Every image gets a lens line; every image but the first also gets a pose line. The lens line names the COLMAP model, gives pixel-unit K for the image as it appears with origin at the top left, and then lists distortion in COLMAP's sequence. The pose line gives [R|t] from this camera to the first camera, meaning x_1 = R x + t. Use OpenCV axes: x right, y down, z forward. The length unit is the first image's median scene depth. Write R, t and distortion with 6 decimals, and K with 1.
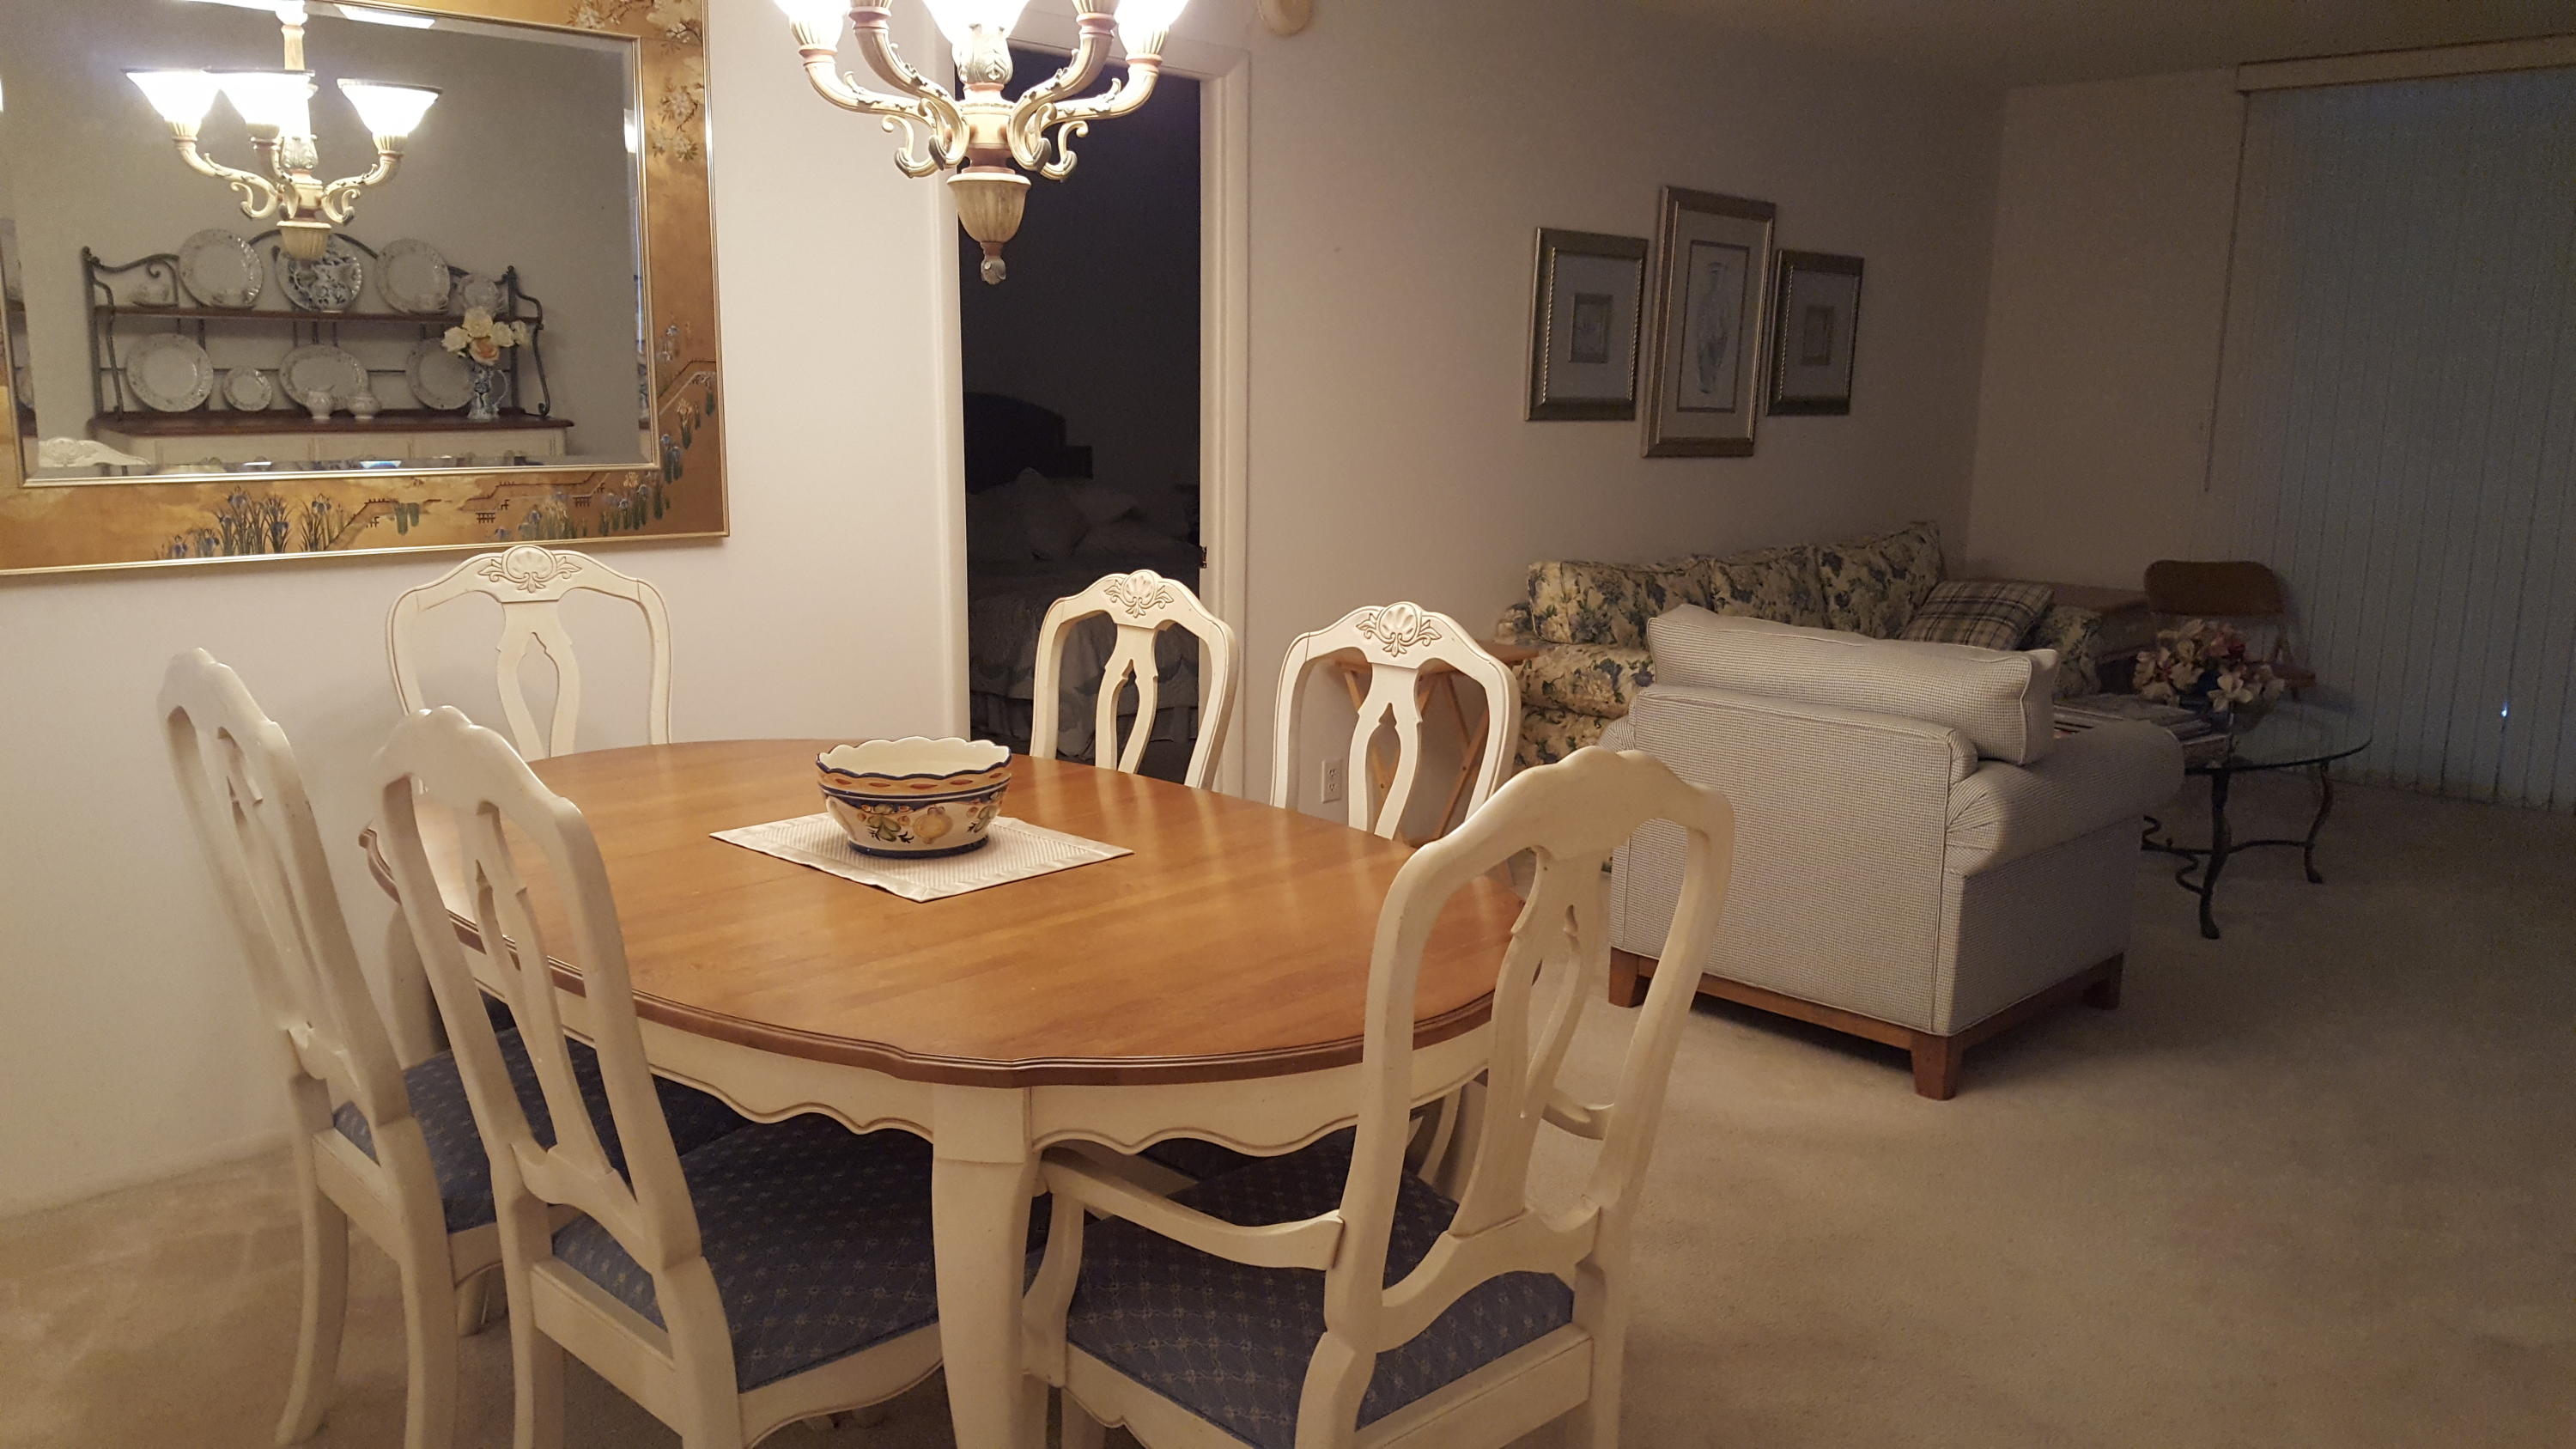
lens RADIAL K [[1927.0, 0, 1280.2], [0, 1927.0, 730.1], [0, 0, 1]] dist [-0.003927, 0.000222]
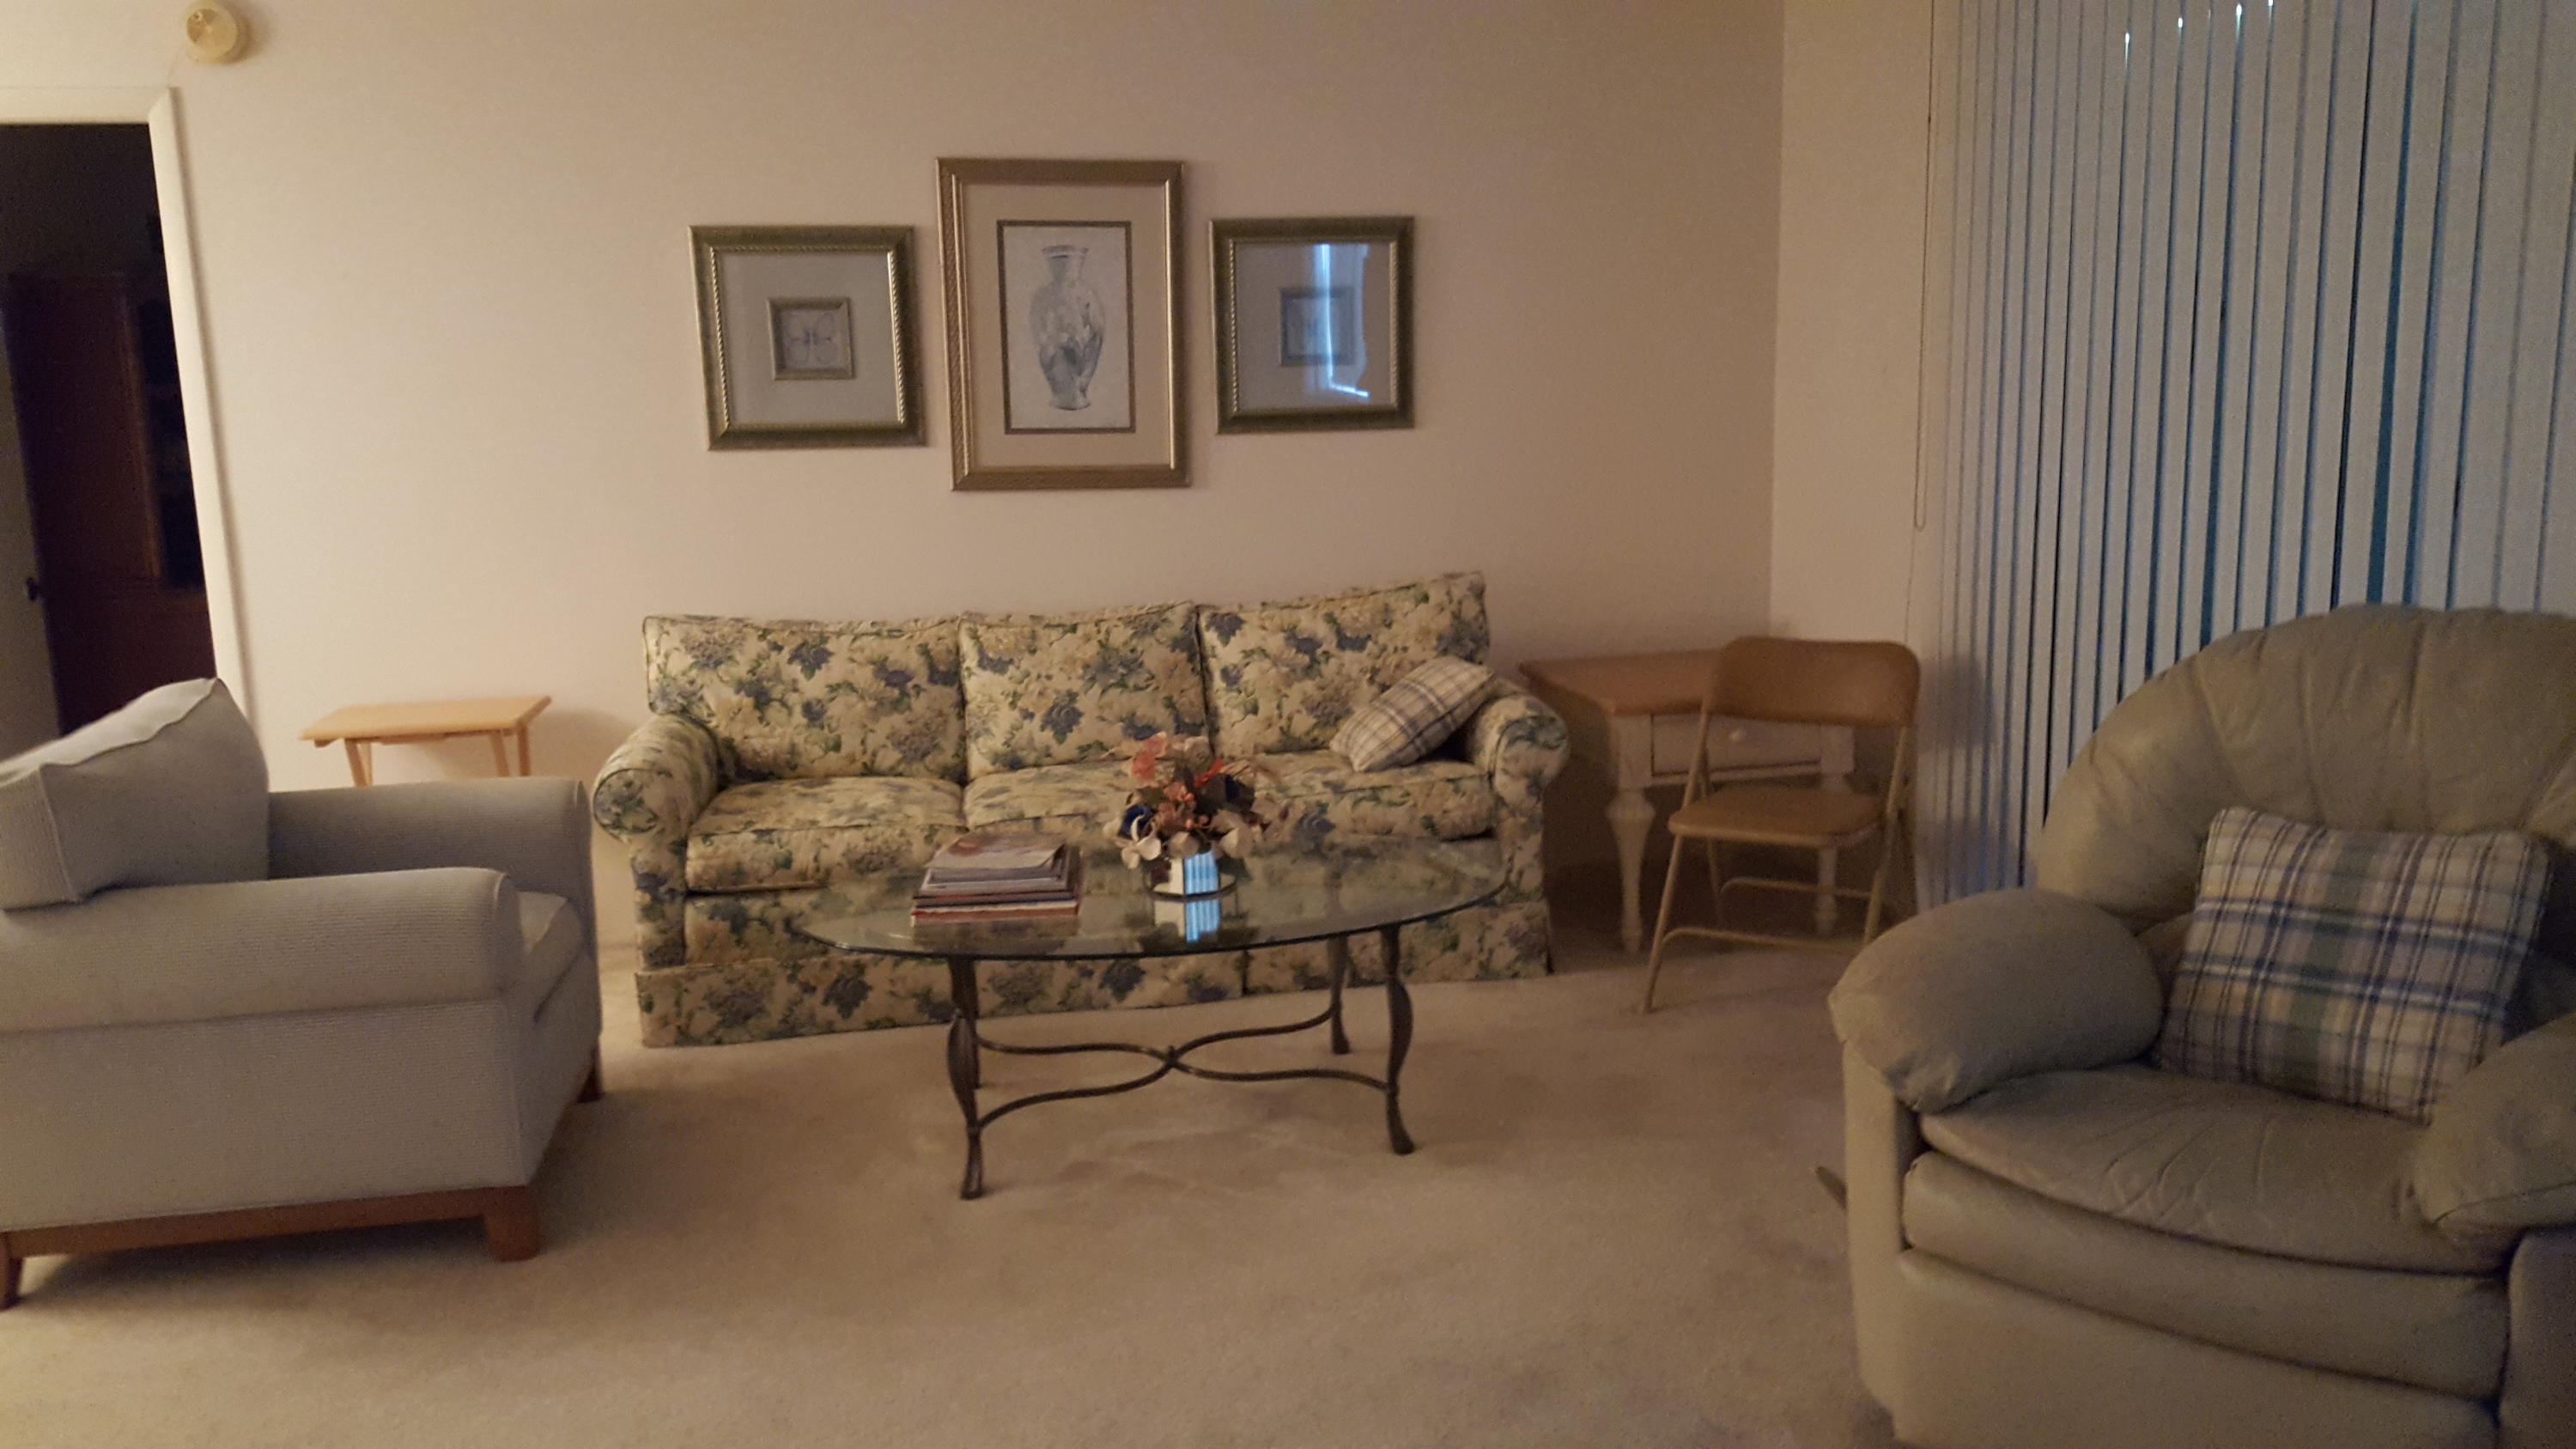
lens RADIAL K [[1927.0, 0, 1288.1], [0, 1927.0, 720.7], [0, 0, 1]] dist [-0.003927, 0.000222]
pose [[0.839913, 0.058300, -0.539581, 0.751327], [-0.065592, 0.997830, 0.005713, -0.058113], [0.538743, 0.030594, 0.841914, 0.390164]]
